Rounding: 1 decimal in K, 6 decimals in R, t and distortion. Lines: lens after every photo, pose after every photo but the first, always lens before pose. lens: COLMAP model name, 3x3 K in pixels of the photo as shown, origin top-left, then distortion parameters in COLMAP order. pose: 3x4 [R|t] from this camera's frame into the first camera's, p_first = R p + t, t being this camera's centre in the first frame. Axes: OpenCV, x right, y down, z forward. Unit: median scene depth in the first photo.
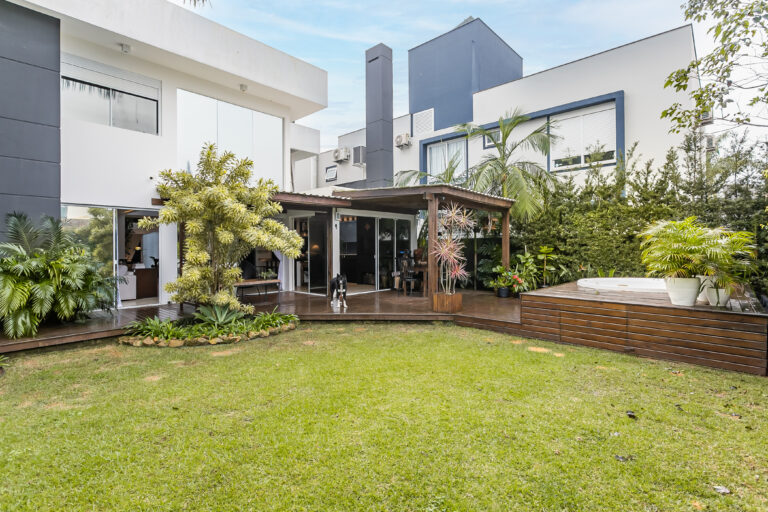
lens RADIAL K [[360.7, 0, 383.0], [0, 360.7, 240.3], [0, 0, 1]] dist [0.003159, 0.000645]
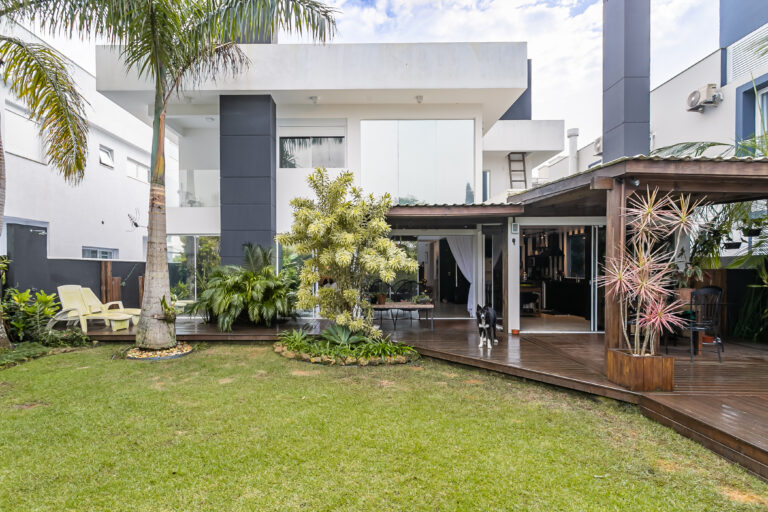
lens RADIAL K [[374.0, 0, 380.6], [0, 374.0, 266.1], [0, 0, 1]] dist [0.002188, 0.000474]
pose [[0.675243, 0.000796, -0.737595, 0.334283], [0.010256, 0.999893, 0.010468, 0.003386], [0.737524, -0.014633, 0.675162, 0.320738]]
